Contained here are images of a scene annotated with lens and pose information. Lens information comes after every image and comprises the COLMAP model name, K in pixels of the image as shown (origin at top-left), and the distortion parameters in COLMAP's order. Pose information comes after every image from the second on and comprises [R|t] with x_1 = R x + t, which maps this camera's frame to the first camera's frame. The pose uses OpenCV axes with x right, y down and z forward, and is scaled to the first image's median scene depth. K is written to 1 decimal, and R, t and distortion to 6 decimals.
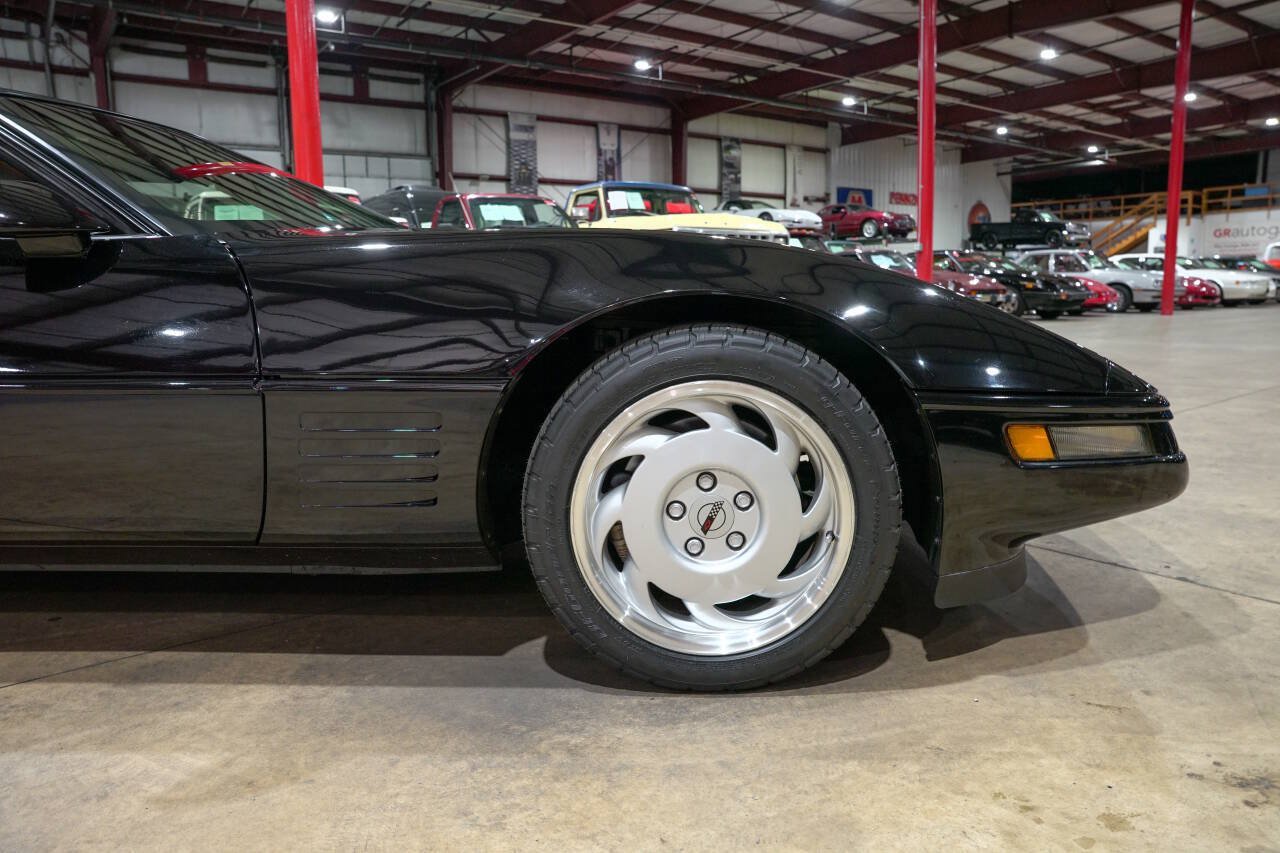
lens RADIAL K [[871.8, 0, 638.3], [0, 871.8, 430.4], [0, 0, 1]] dist [-0.139808, 0.107232]
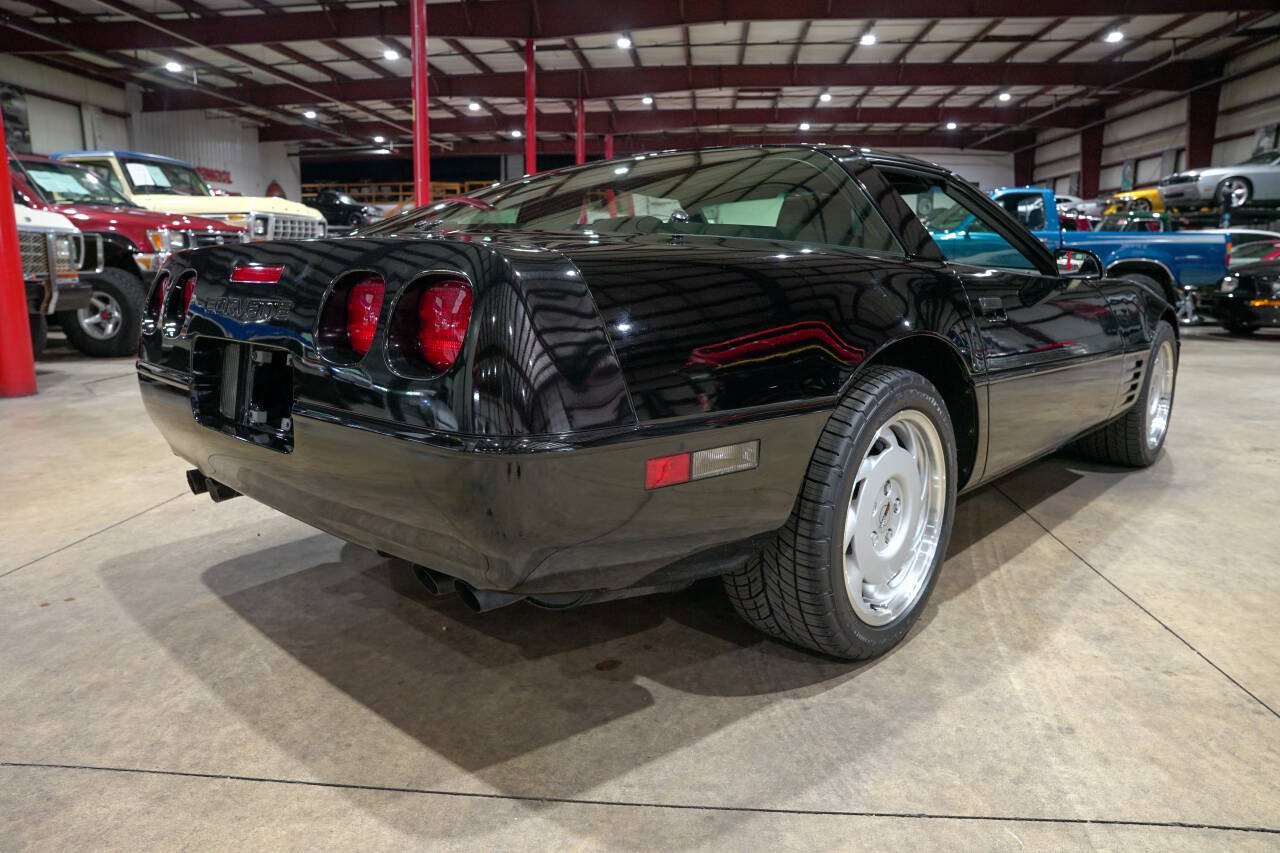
lens RADIAL K [[871.8, 0, 641.2], [0, 871.8, 423.9], [0, 0, 1]] dist [-0.139808, 0.107232]
pose [[0.660137, -0.118367, 0.741761, -0.198767], [0.103756, 0.992409, 0.066026, -0.009923], [-0.743945, 0.033376, 0.667407, 0.033574]]
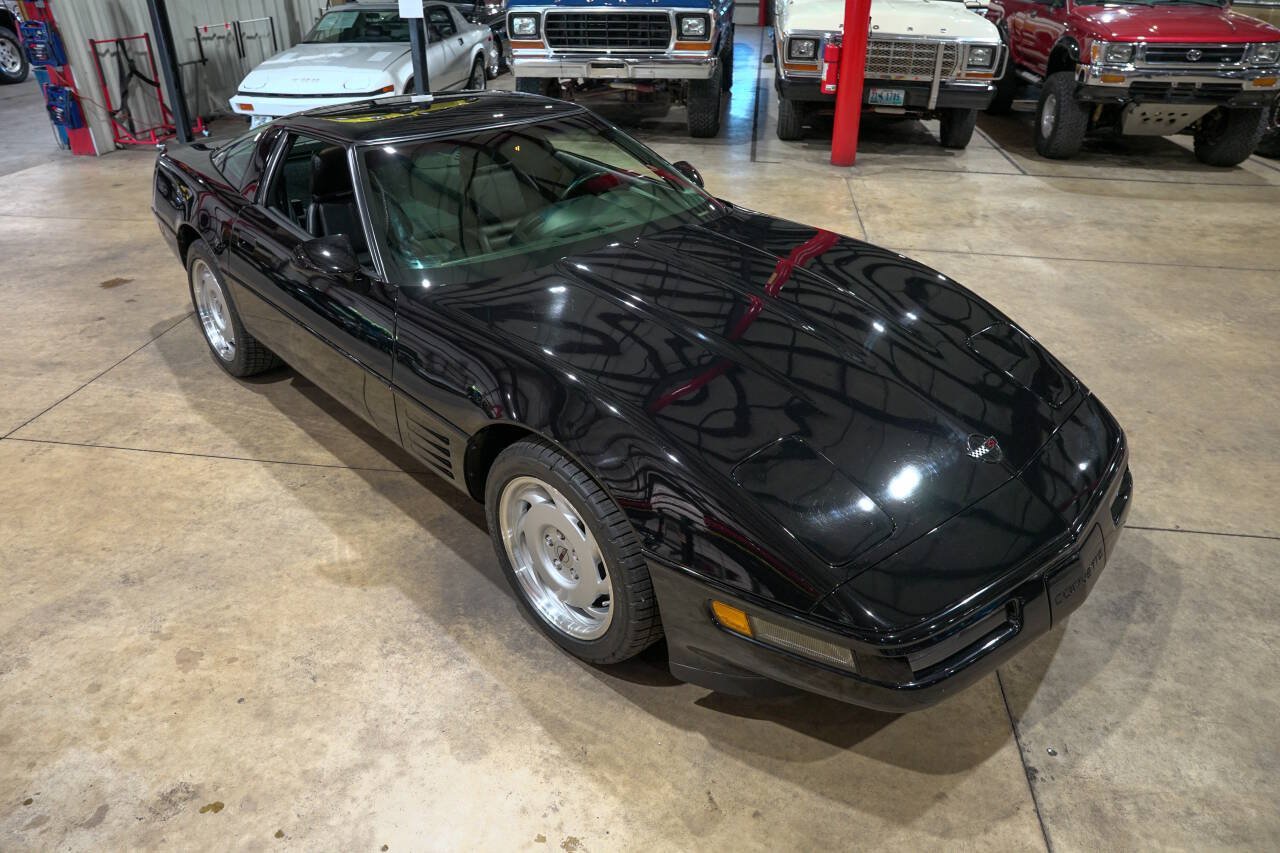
lens RADIAL K [[871.8, 0, 639.5], [0, 871.8, 422.6], [0, 0, 1]] dist [-0.139808, 0.107232]
pose [[0.716310, 0.357541, -0.599220, 0.074829], [-0.130461, 0.912229, 0.388353, -0.053687], [0.685478, -0.200006, 0.700084, 0.003049]]
